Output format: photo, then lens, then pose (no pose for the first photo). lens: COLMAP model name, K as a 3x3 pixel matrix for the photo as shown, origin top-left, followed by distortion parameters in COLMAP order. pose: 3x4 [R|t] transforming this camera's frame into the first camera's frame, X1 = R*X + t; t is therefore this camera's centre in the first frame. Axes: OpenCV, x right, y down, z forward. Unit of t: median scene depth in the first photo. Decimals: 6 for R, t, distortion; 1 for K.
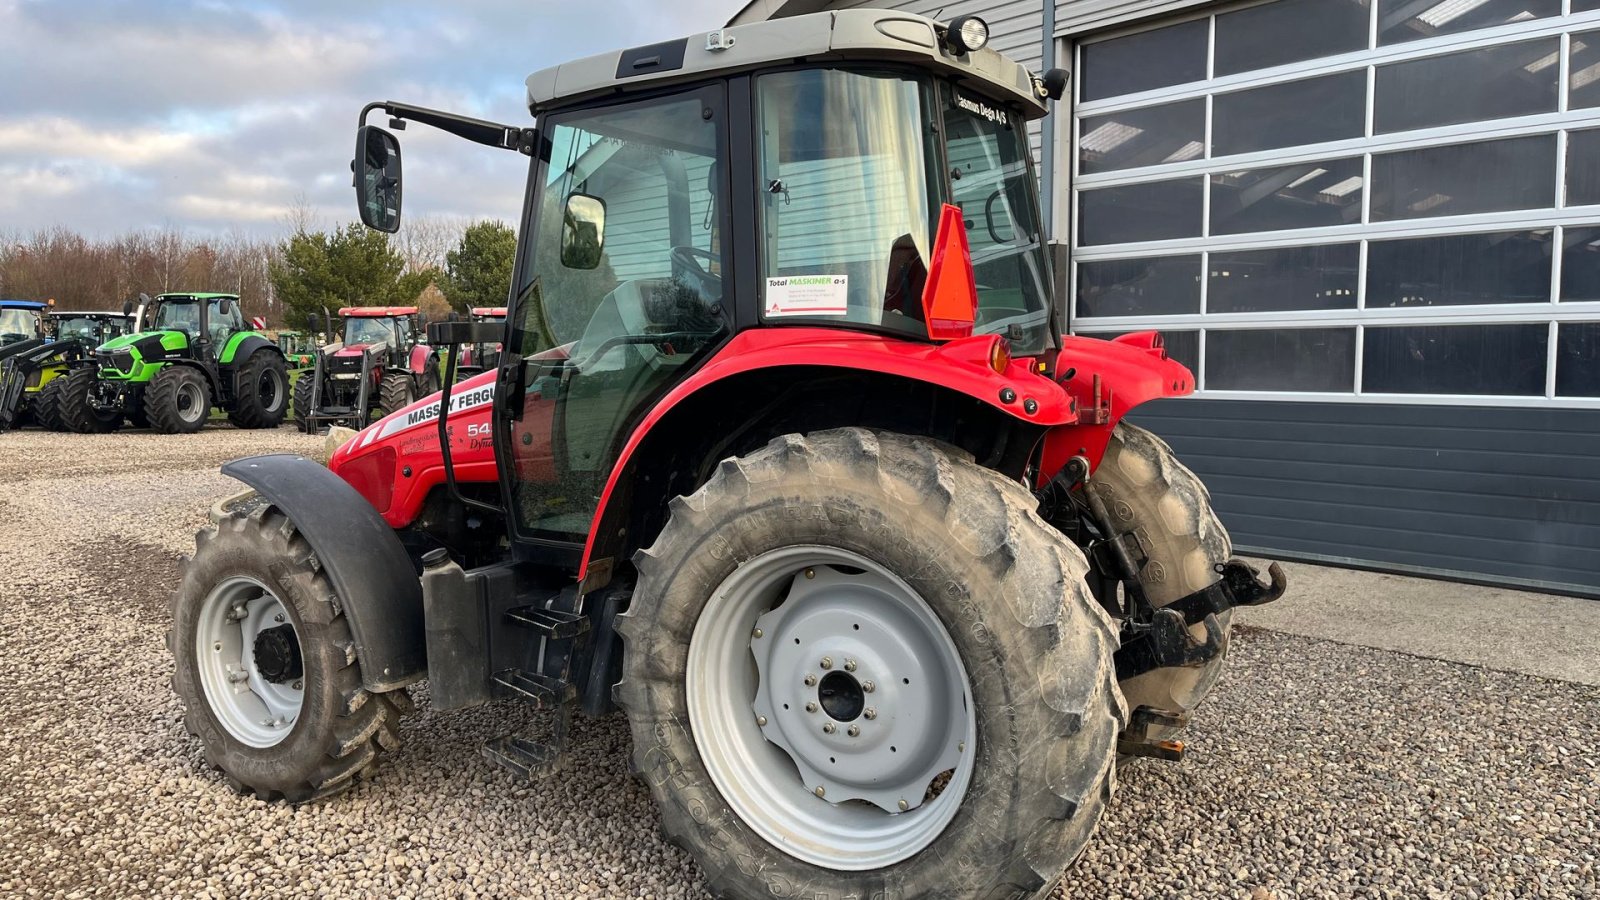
lens RADIAL K [[1206.8, 0, 780.7], [0, 1206.8, 450.9], [0, 0, 1]] dist [0.075219, -0.093312]
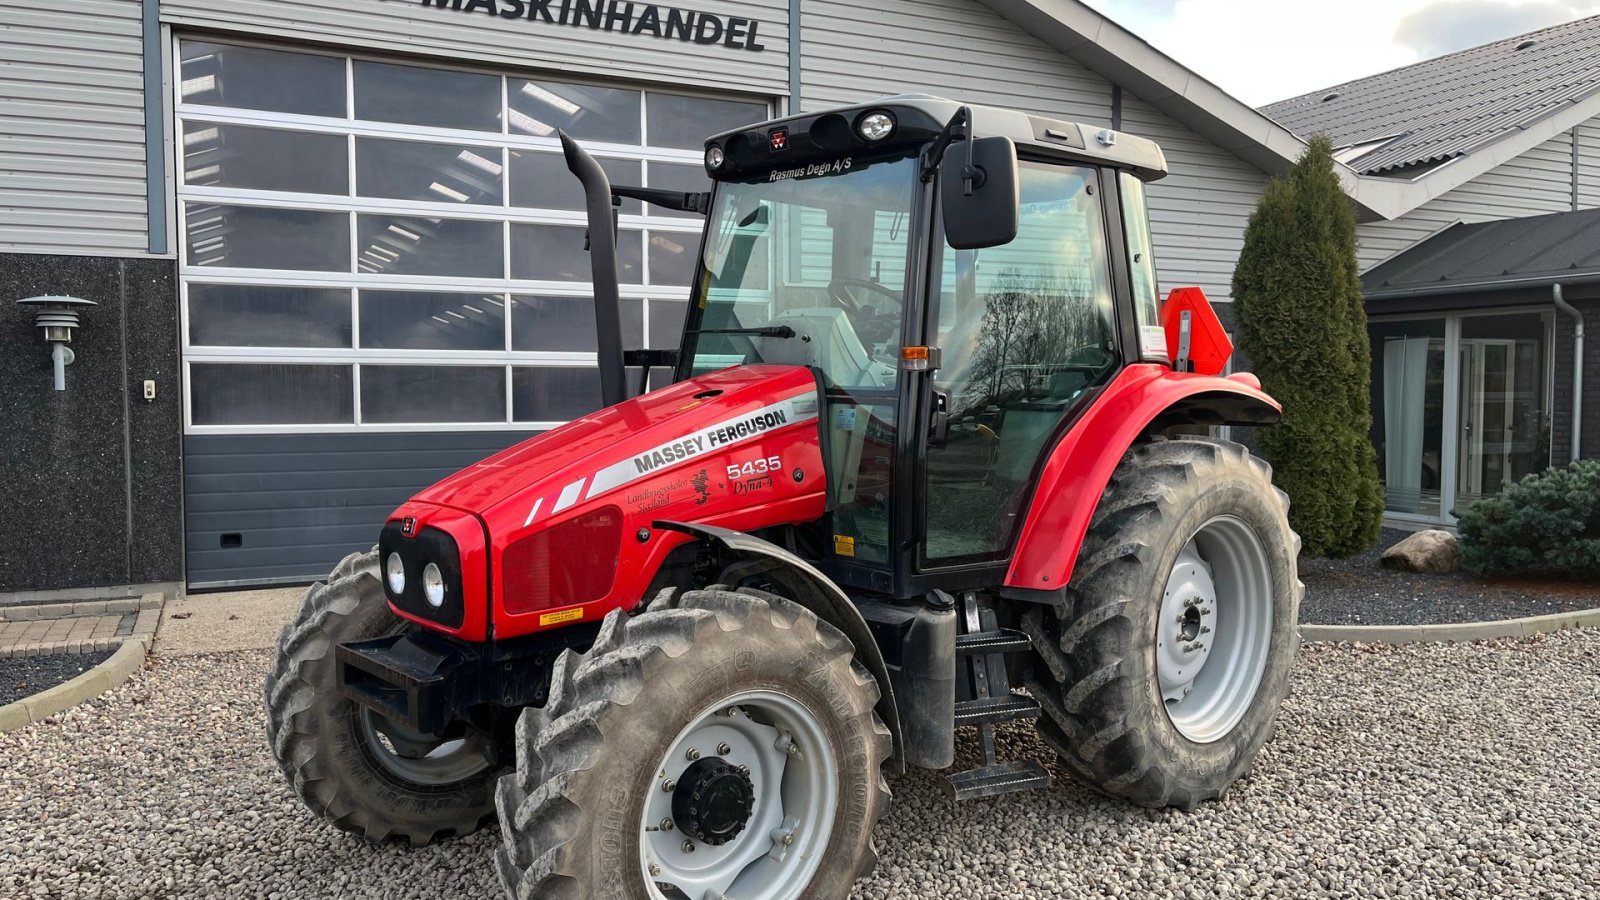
lens RADIAL K [[1206.8, 0, 793.5], [0, 1206.8, 445.3], [0, 0, 1]] dist [0.075219, -0.093312]
pose [[0.305275, -0.039178, 0.951458, -0.971878], [0.073957, 0.997111, 0.017328, -0.043937], [-0.949388, 0.065077, 0.307290, 0.667616]]
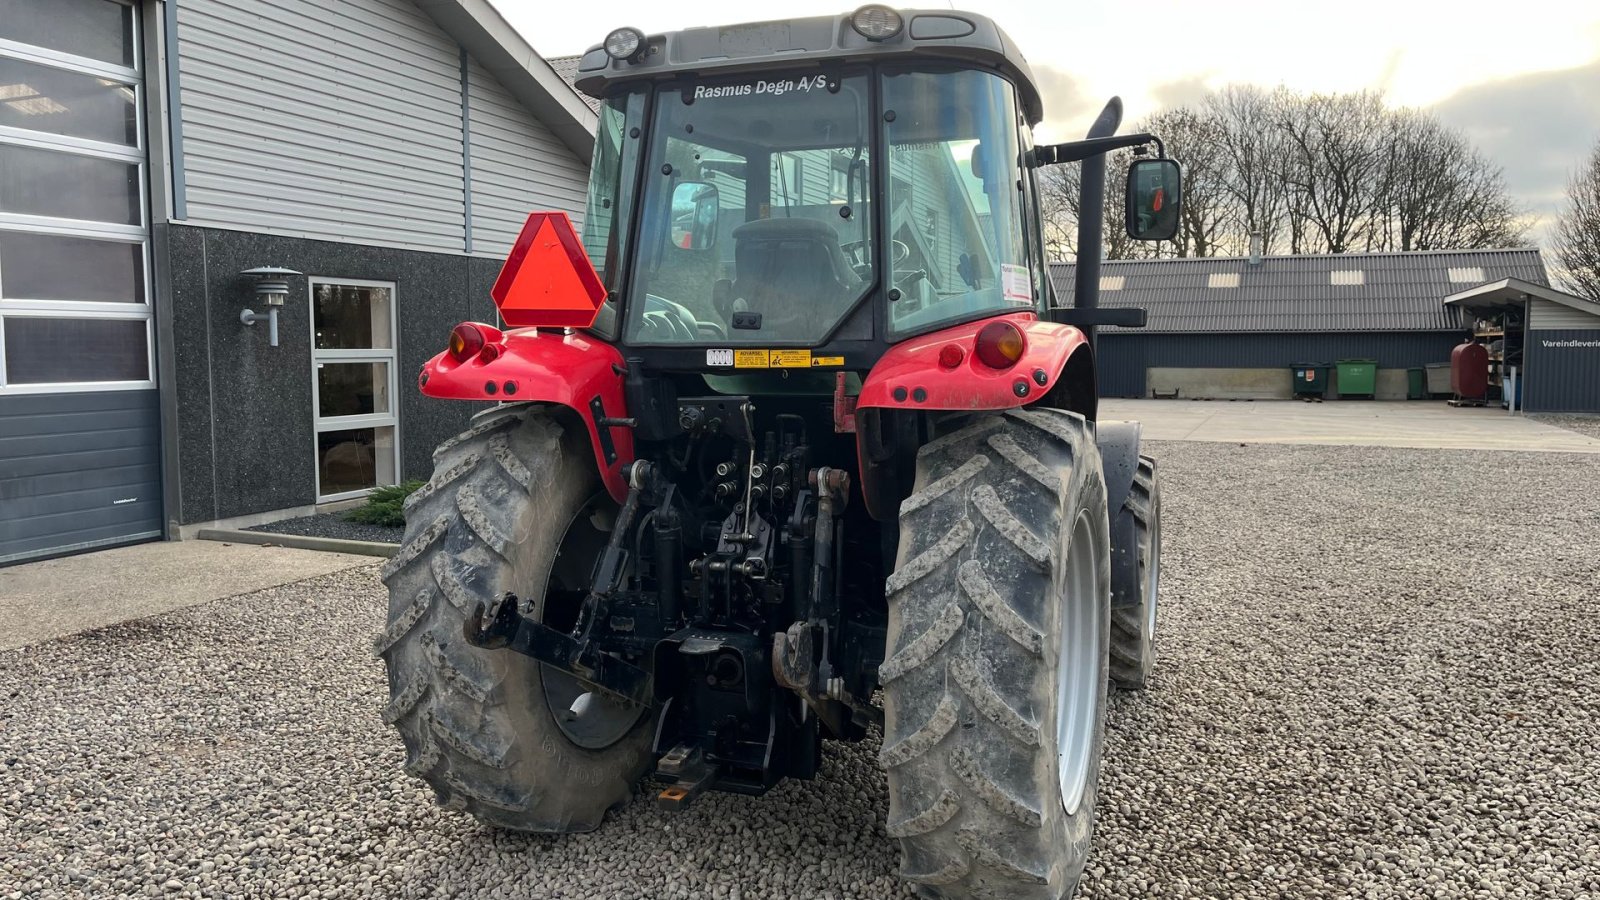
lens RADIAL K [[1206.8, 0, 801.9], [0, 1206.8, 433.3], [0, 0, 1]] dist [0.075219, -0.093312]
pose [[-0.434483, -0.060906, 0.898618, -1.033186], [0.075118, 0.991785, 0.103540, -0.095269], [-0.897542, 0.112489, -0.426338, 1.305420]]
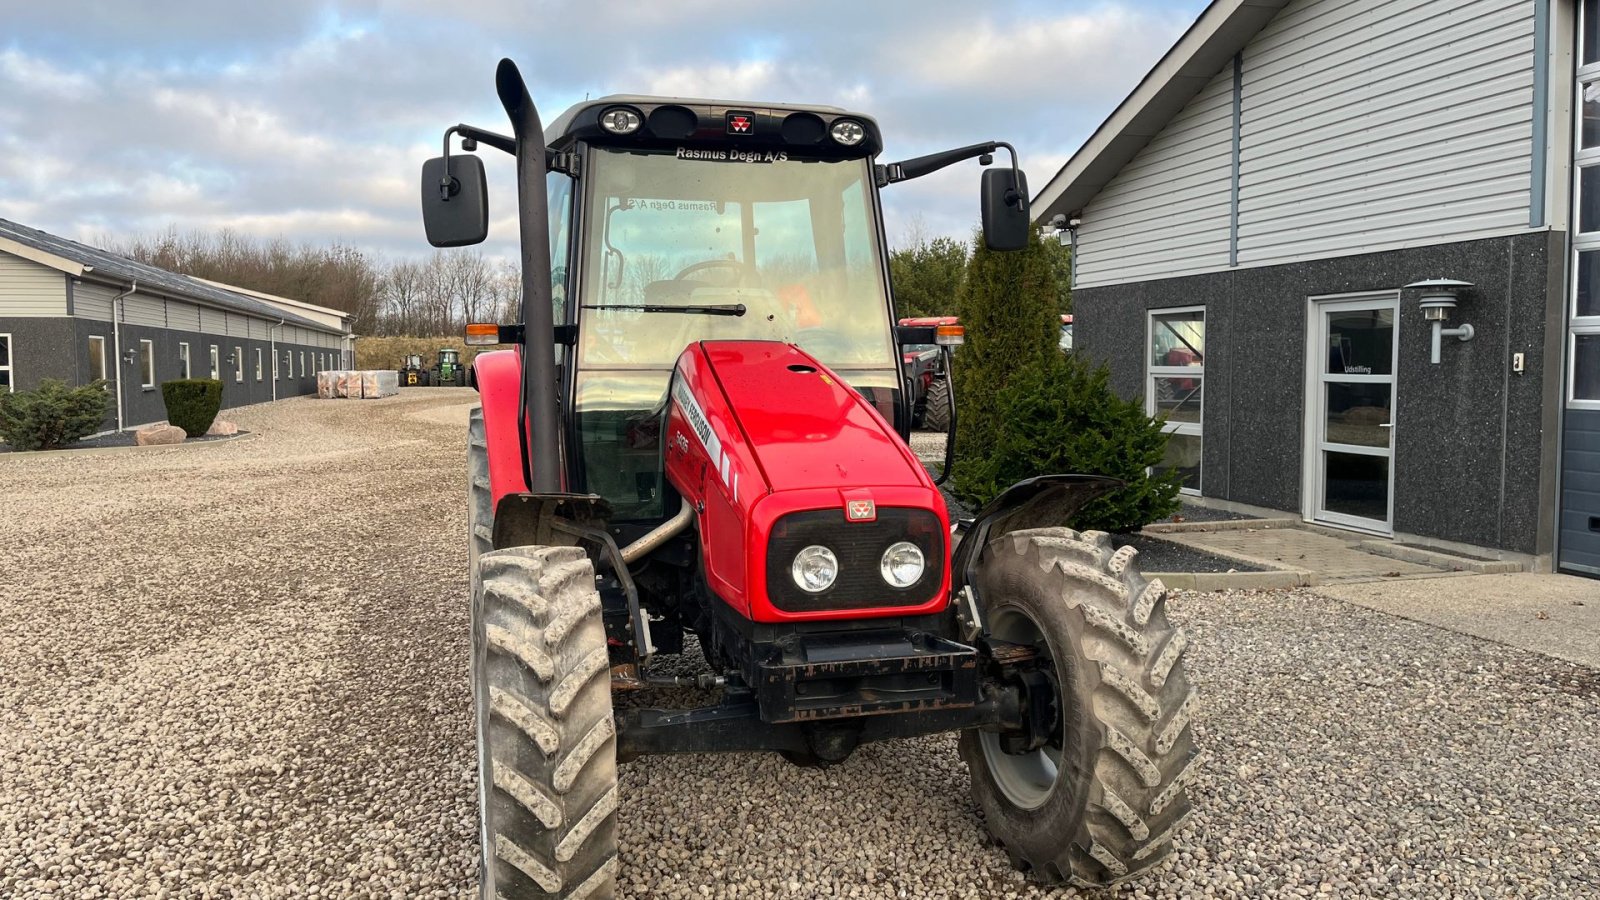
lens RADIAL K [[1206.8, 0, 781.7], [0, 1206.8, 438.0], [0, 0, 1]] dist [0.075219, -0.093312]
pose [[0.882822, 0.031110, -0.468675, 0.327212], [-0.038706, 0.999229, -0.006580, 0.003273], [0.468109, 0.023950, 0.883346, -0.015048]]
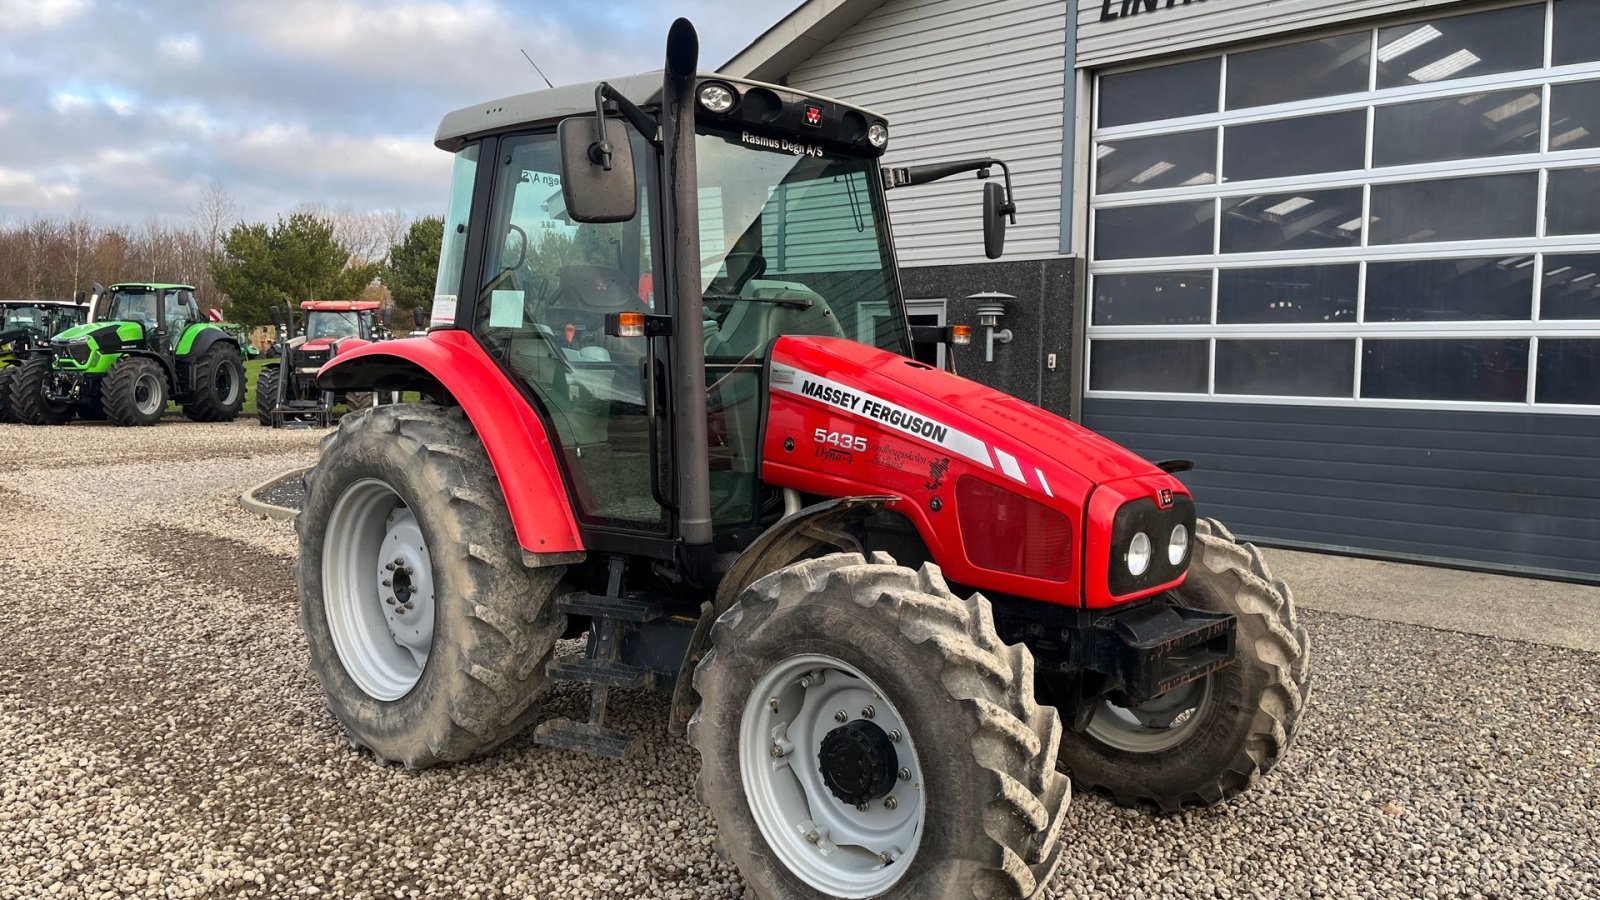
lens RADIAL K [[1206.8, 0, 796.7], [0, 1206.8, 436.8], [0, 0, 1]] dist [0.075219, -0.093312]
pose [[0.996954, 0.010185, 0.077328, -0.212501], [-0.009219, 0.999875, -0.012838, 0.011759], [-0.077449, 0.012086, 0.996923, -0.119704]]
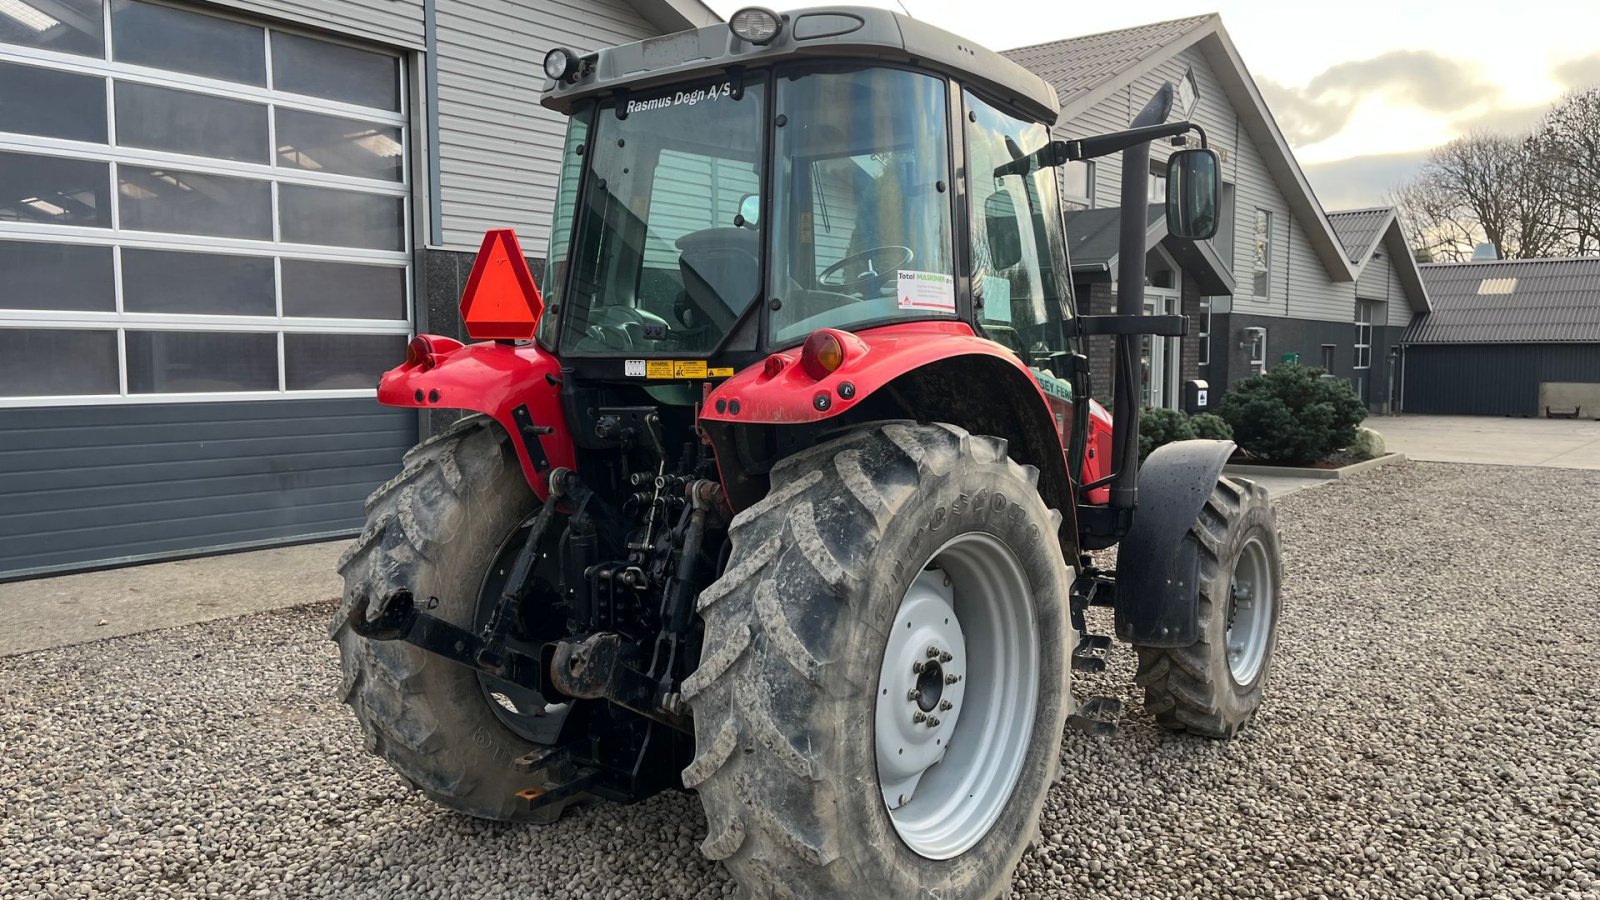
lens RADIAL K [[1206.8, 0, 804.3], [0, 1206.8, 441.4], [0, 0, 1]] dist [0.075219, -0.093312]
pose [[-0.157411, -0.064121, 0.985449, -1.101527], [0.080685, 0.993718, 0.077547, -0.072893], [-0.984231, 0.091718, -0.151249, 1.042811]]
